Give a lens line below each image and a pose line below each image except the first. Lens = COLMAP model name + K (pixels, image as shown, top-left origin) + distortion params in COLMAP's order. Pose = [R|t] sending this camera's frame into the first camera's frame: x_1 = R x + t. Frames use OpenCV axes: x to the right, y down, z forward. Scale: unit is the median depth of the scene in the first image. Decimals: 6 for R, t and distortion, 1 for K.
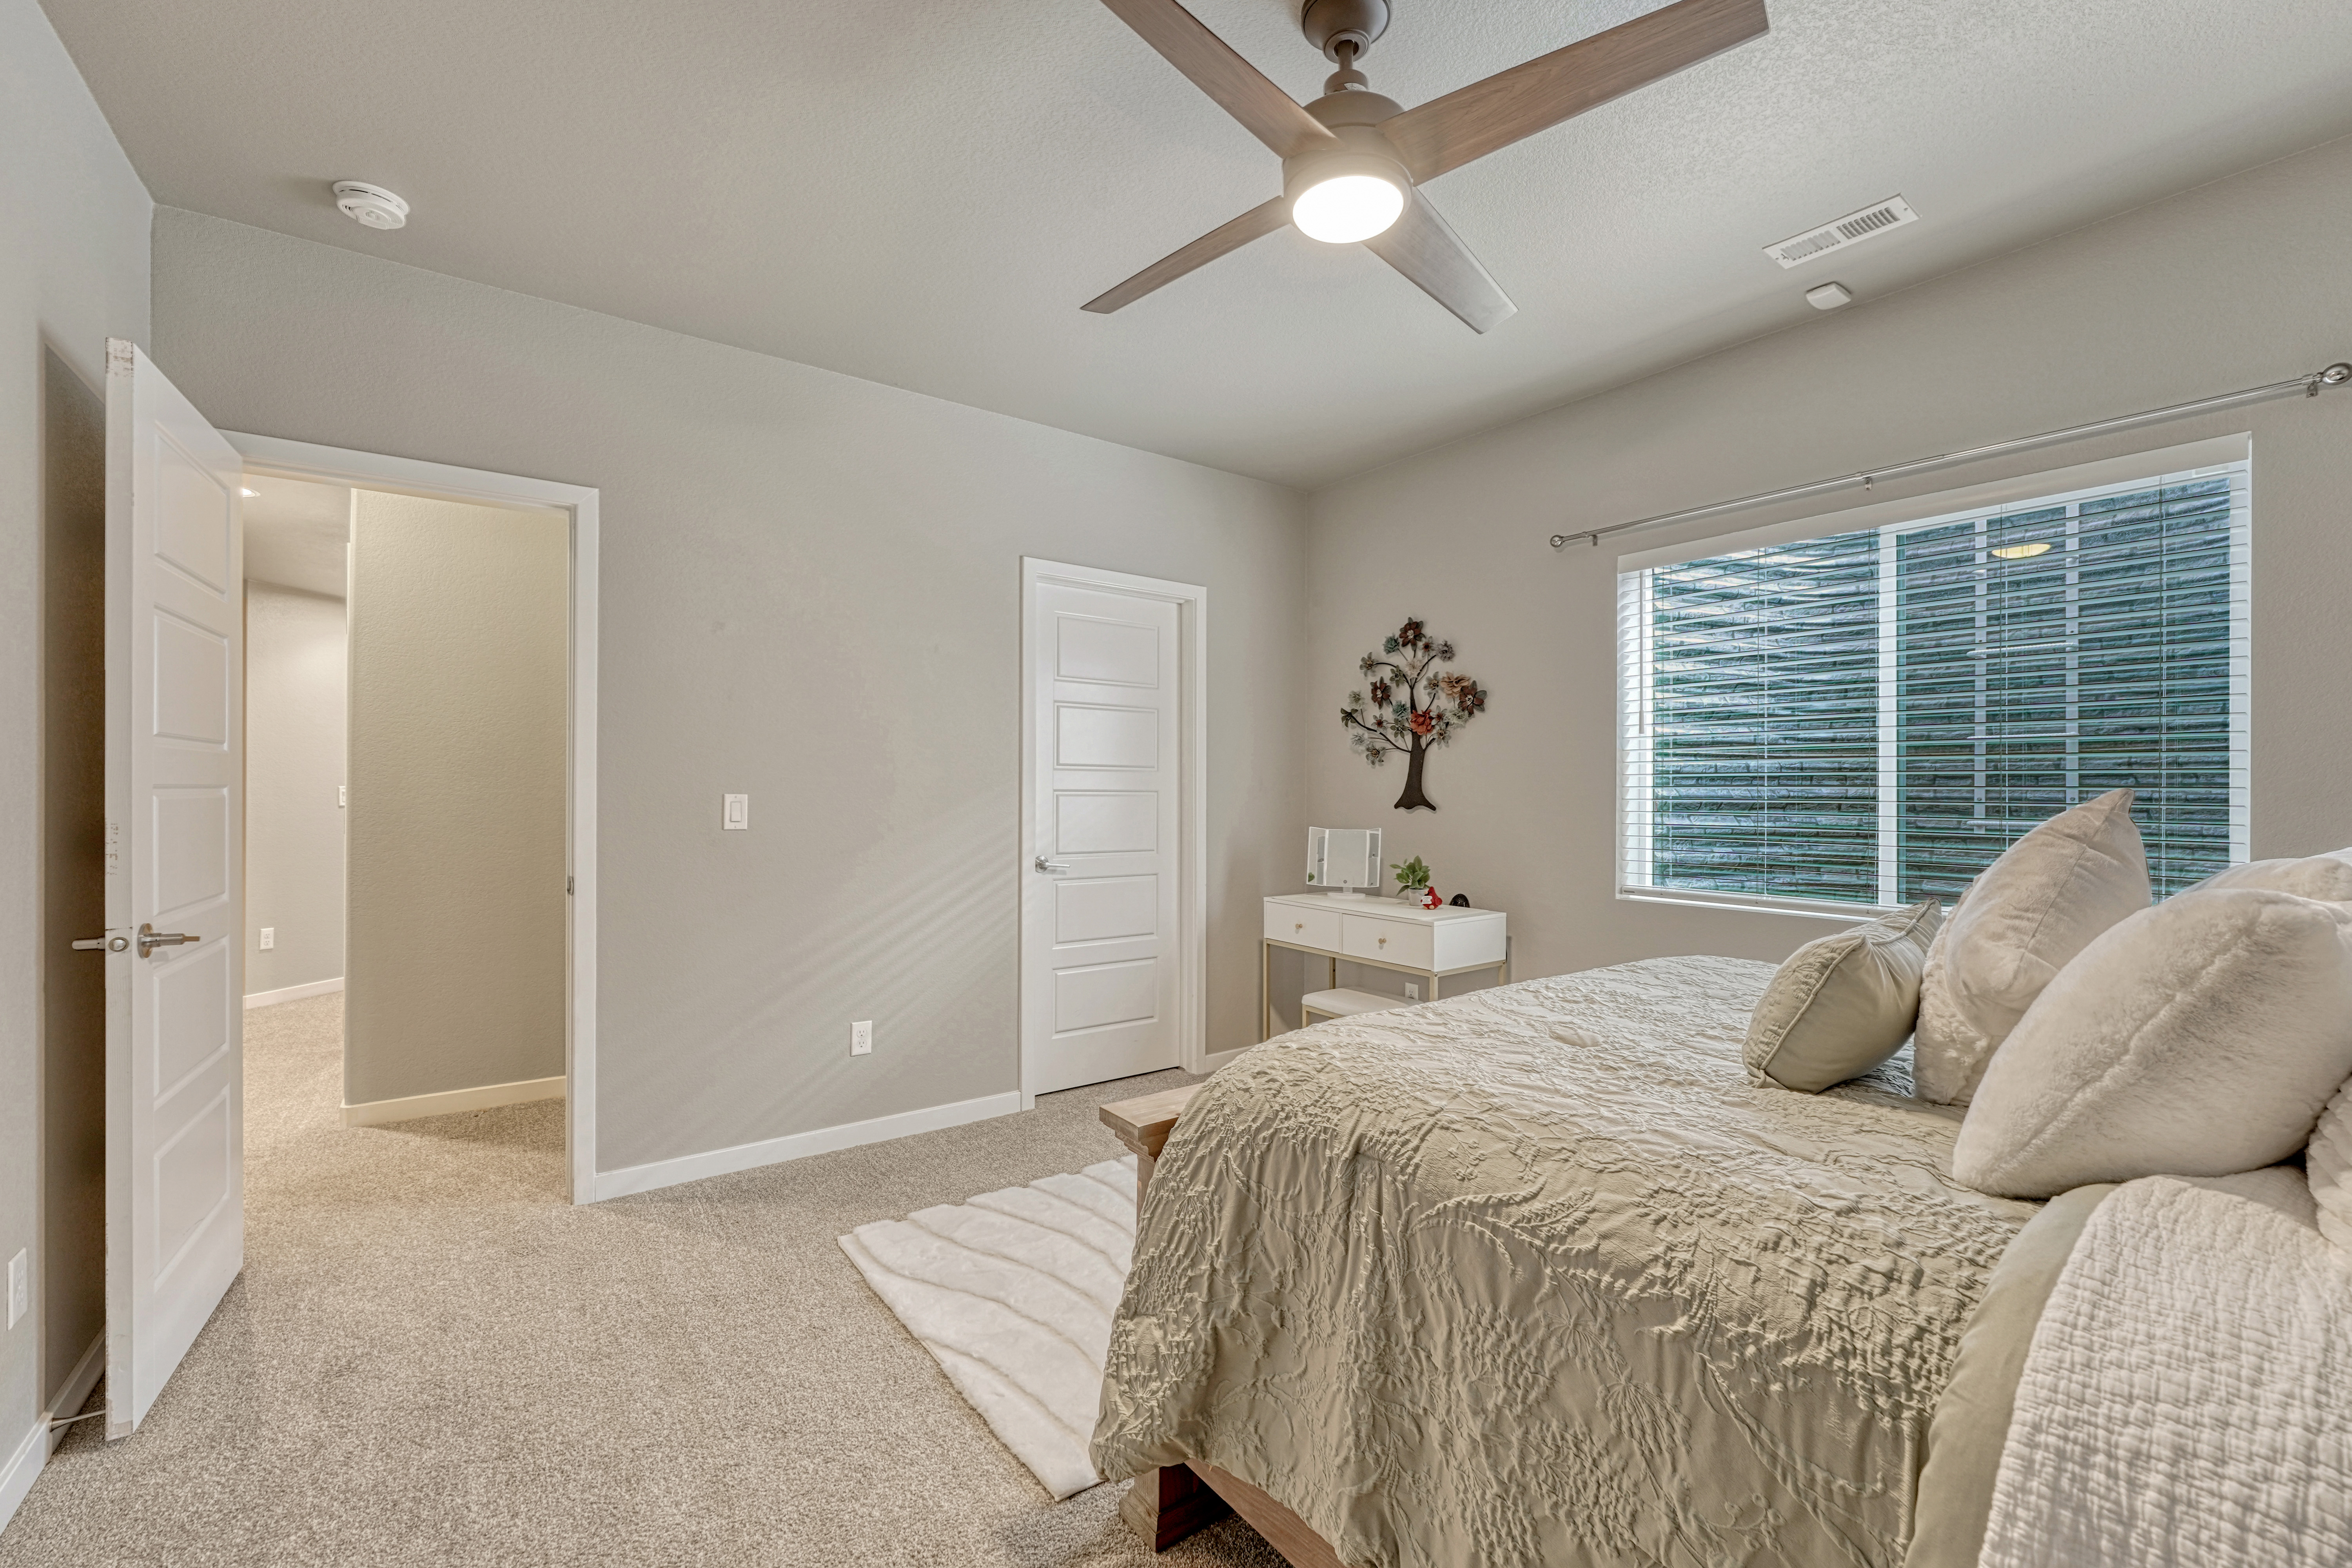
lens RADIAL K [[971.2, 0, 1189.8], [0, 971.2, 782.9], [0, 0, 1]] dist [-0.013795, 0.001651]
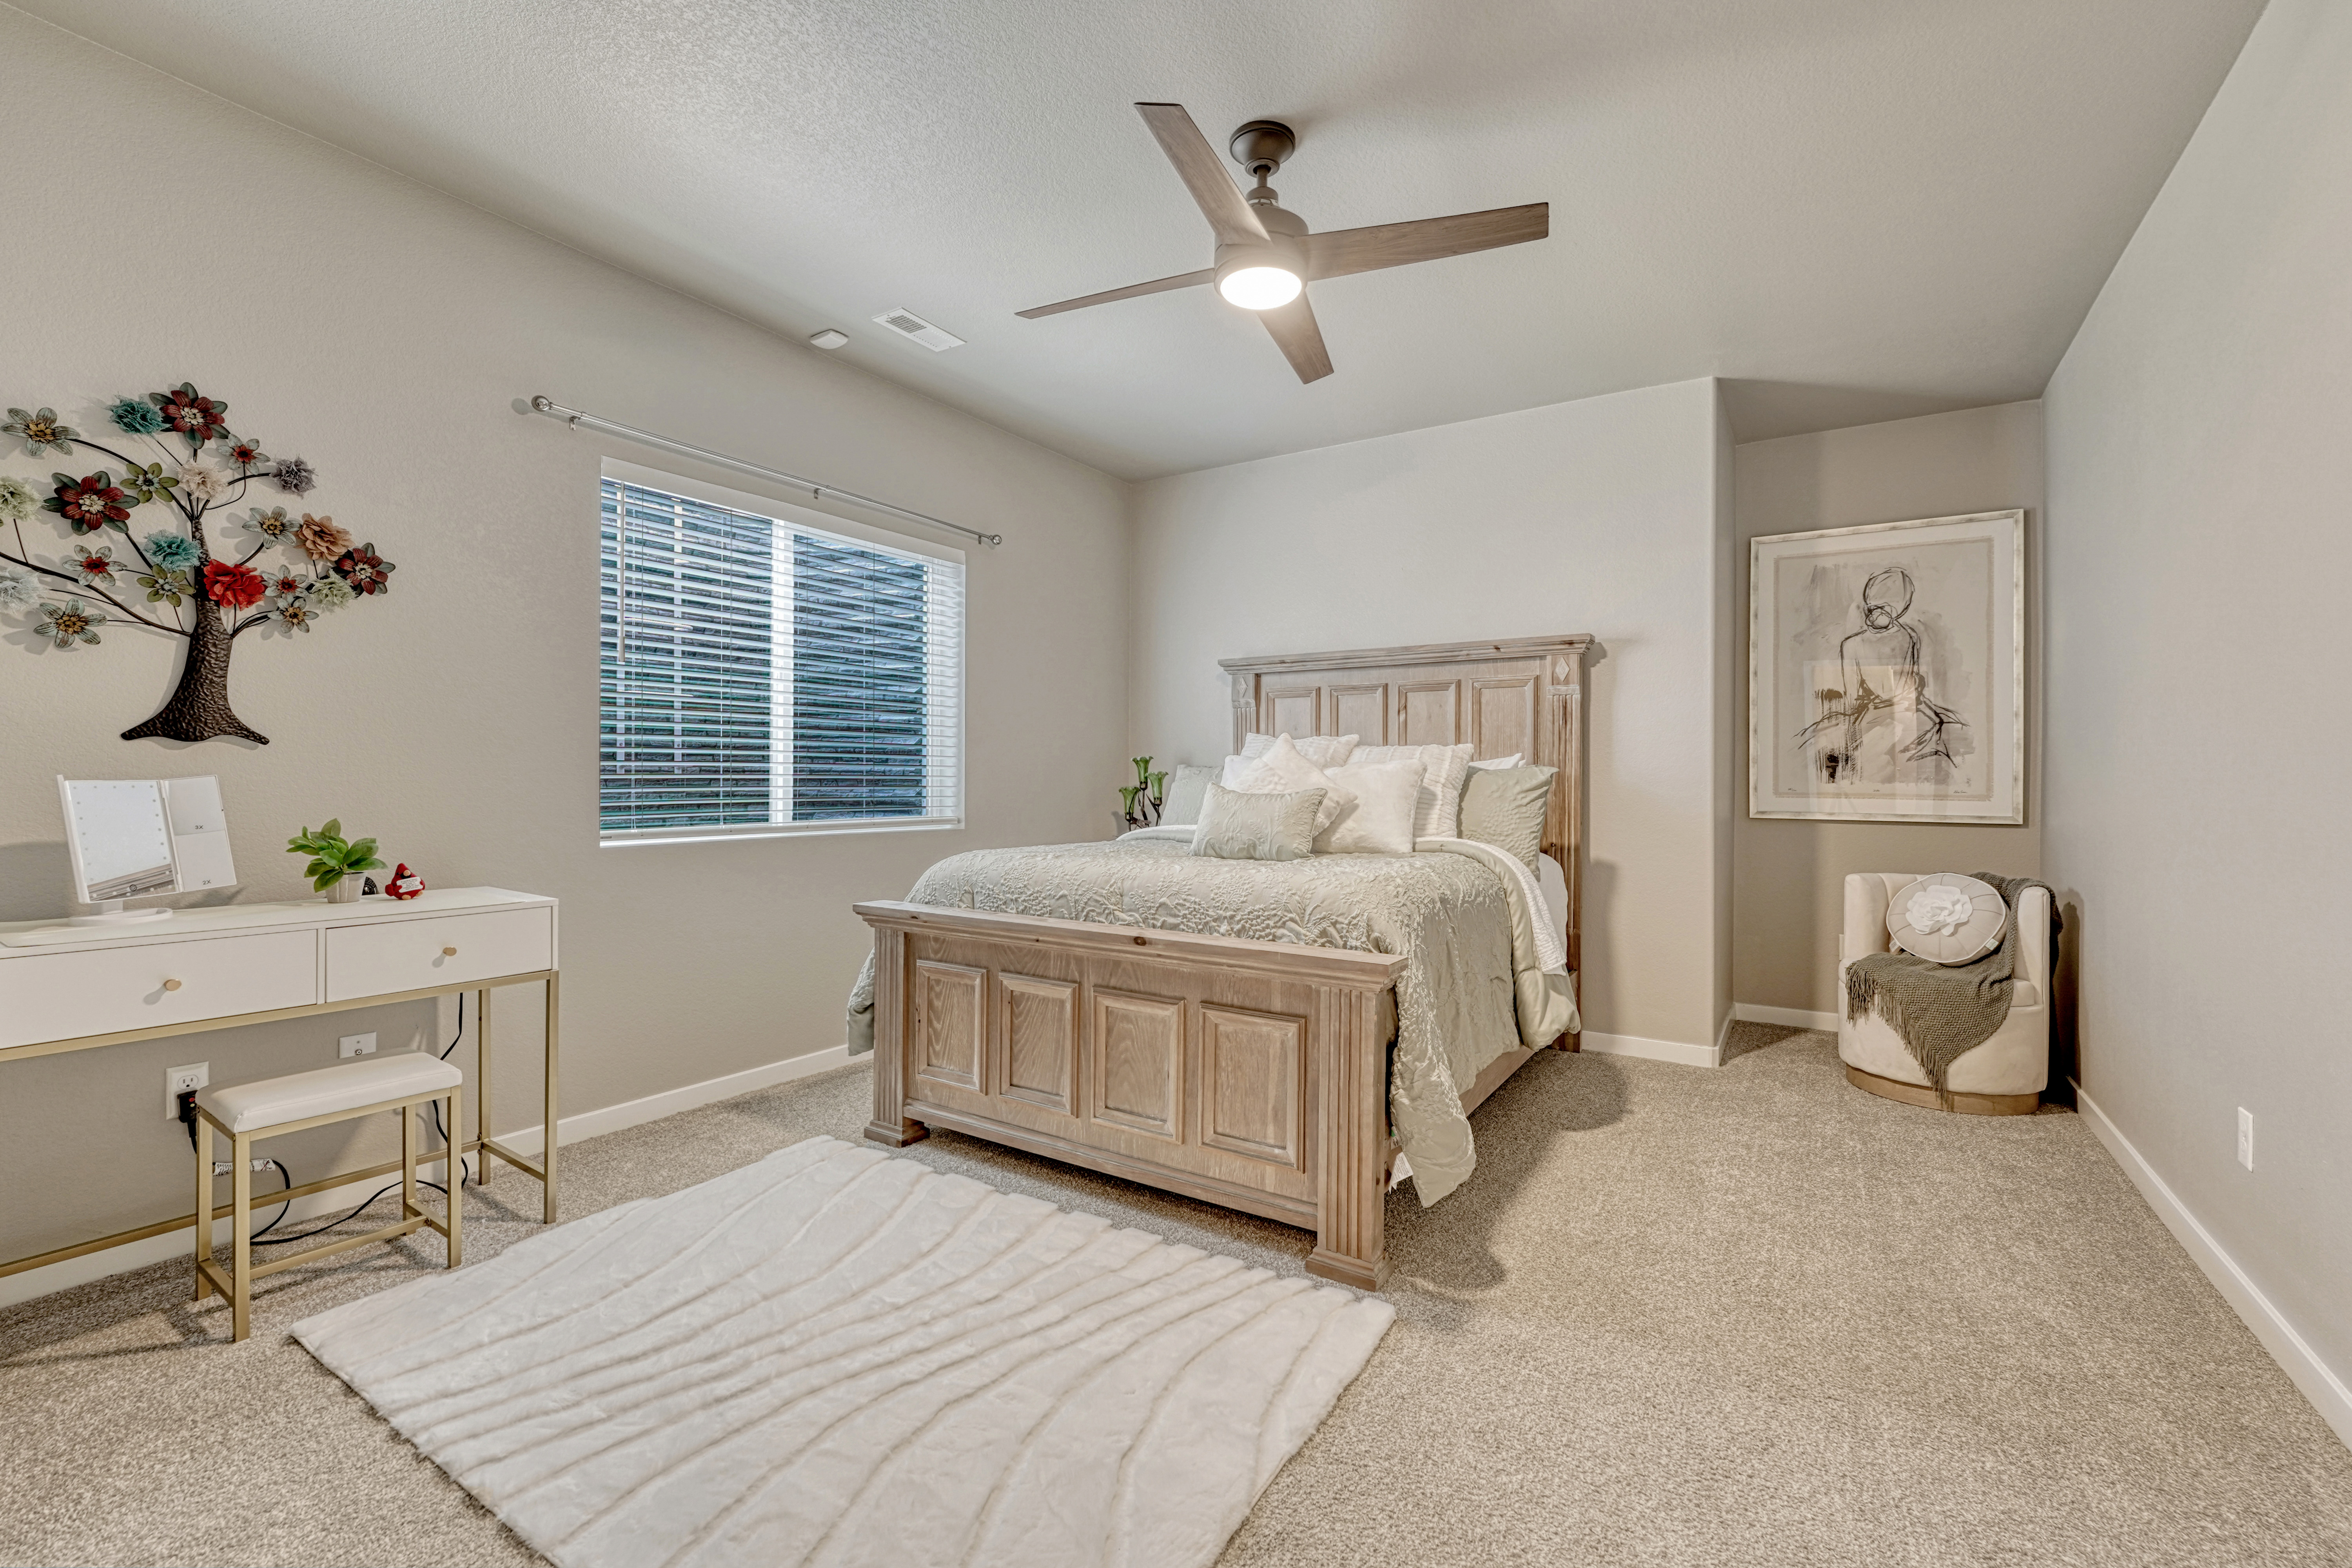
lens RADIAL K [[971.2, 0, 1192.2], [0, 971.2, 771.7], [0, 0, 1]] dist [-0.013795, 0.001651]
pose [[-0.348119, -0.006422, 0.937428, -0.465886], [-0.017917, 0.999839, 0.000196, 0.033991], [-0.937279, -0.016728, -0.348178, 0.668180]]
